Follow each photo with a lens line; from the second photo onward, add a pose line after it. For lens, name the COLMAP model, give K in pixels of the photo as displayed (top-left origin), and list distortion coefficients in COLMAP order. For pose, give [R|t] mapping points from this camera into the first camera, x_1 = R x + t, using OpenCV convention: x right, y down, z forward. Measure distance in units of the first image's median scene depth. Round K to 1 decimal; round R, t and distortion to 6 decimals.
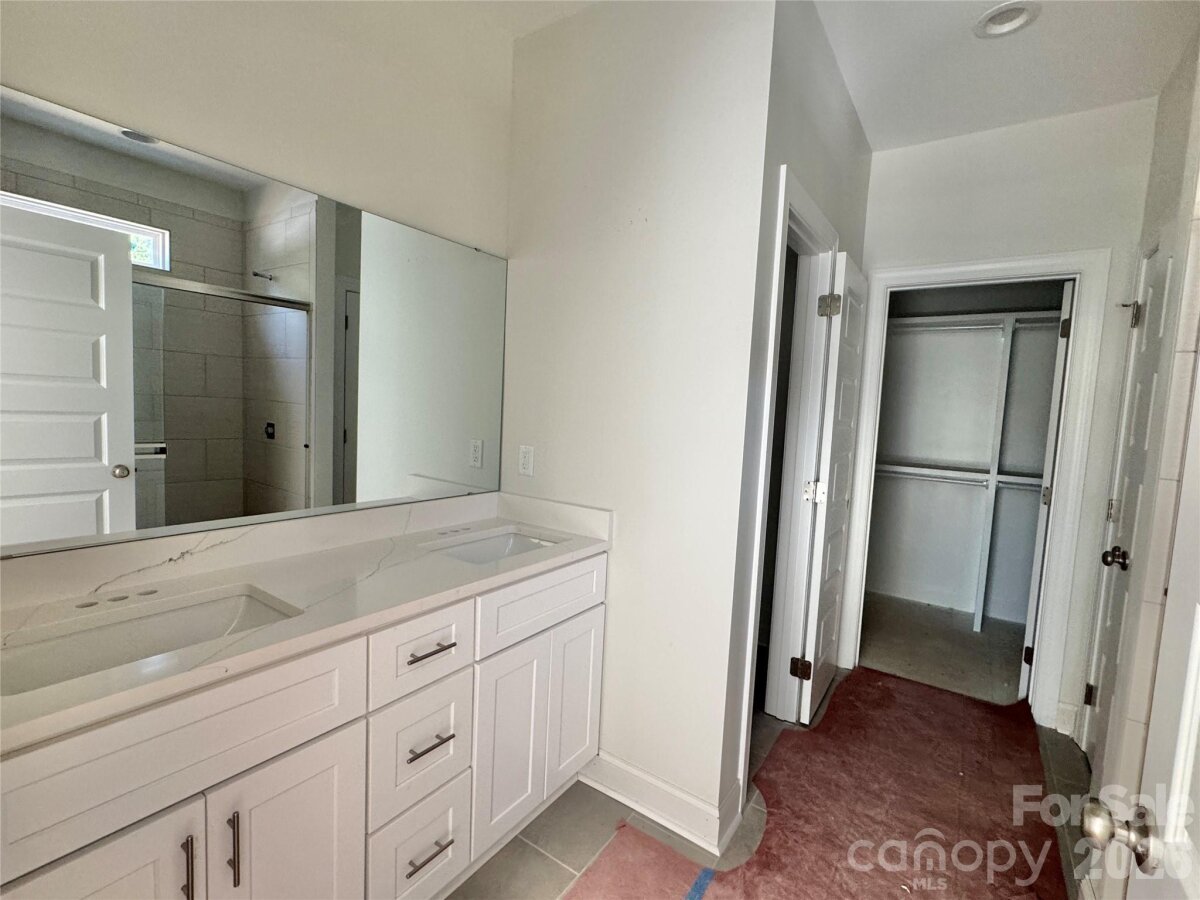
lens RADIAL K [[561.3, 0, 595.1], [0, 561.3, 454.2], [0, 0, 1]] dist [-0.003720, -0.000928]
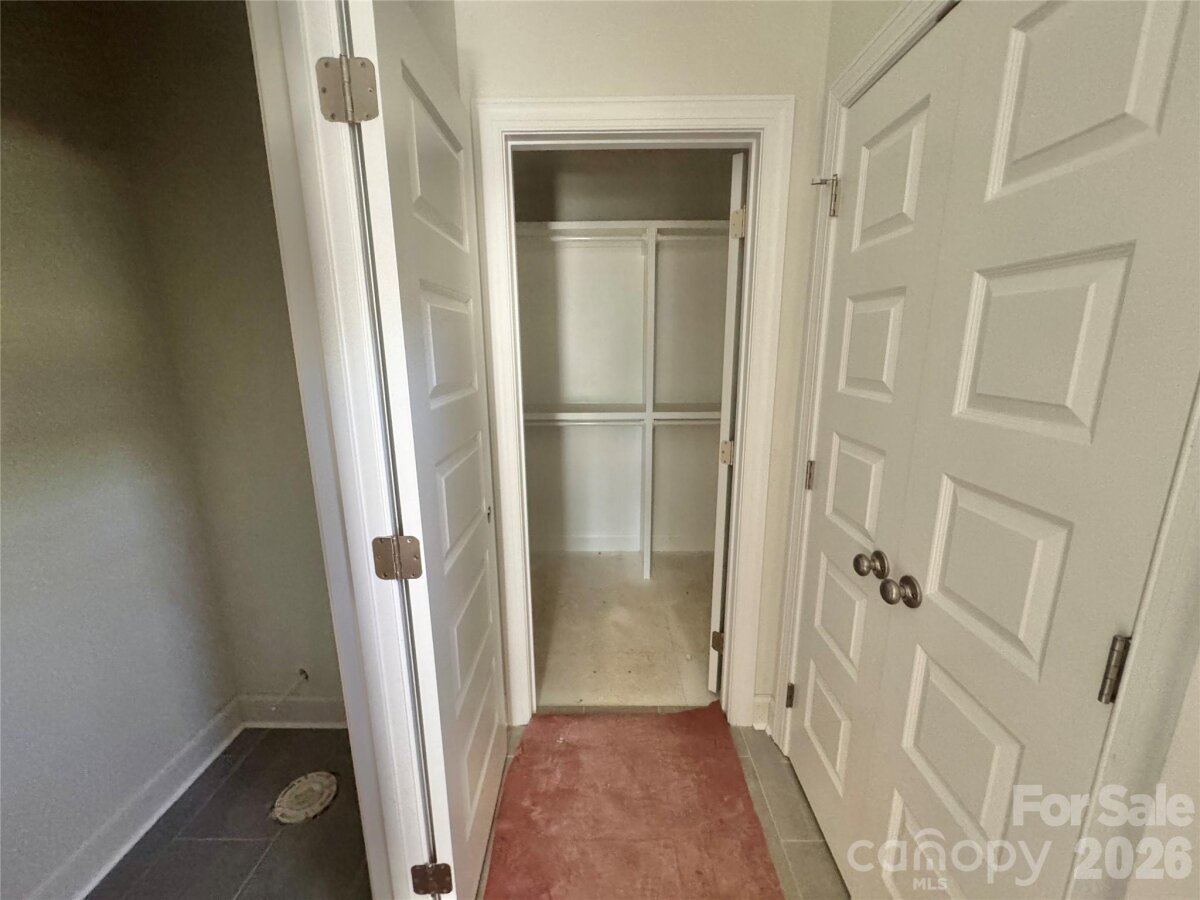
lens RADIAL K [[480.3, 0, 601.2], [0, 480.3, 446.7], [0, 0, 1]] dist [-0.002645, 0.000462]
pose [[0.828581, -0.164451, 0.535172, 0.296743], [0.087604, 0.982196, 0.166183, -0.056952], [-0.552973, -0.090813, 0.828236, 0.525971]]
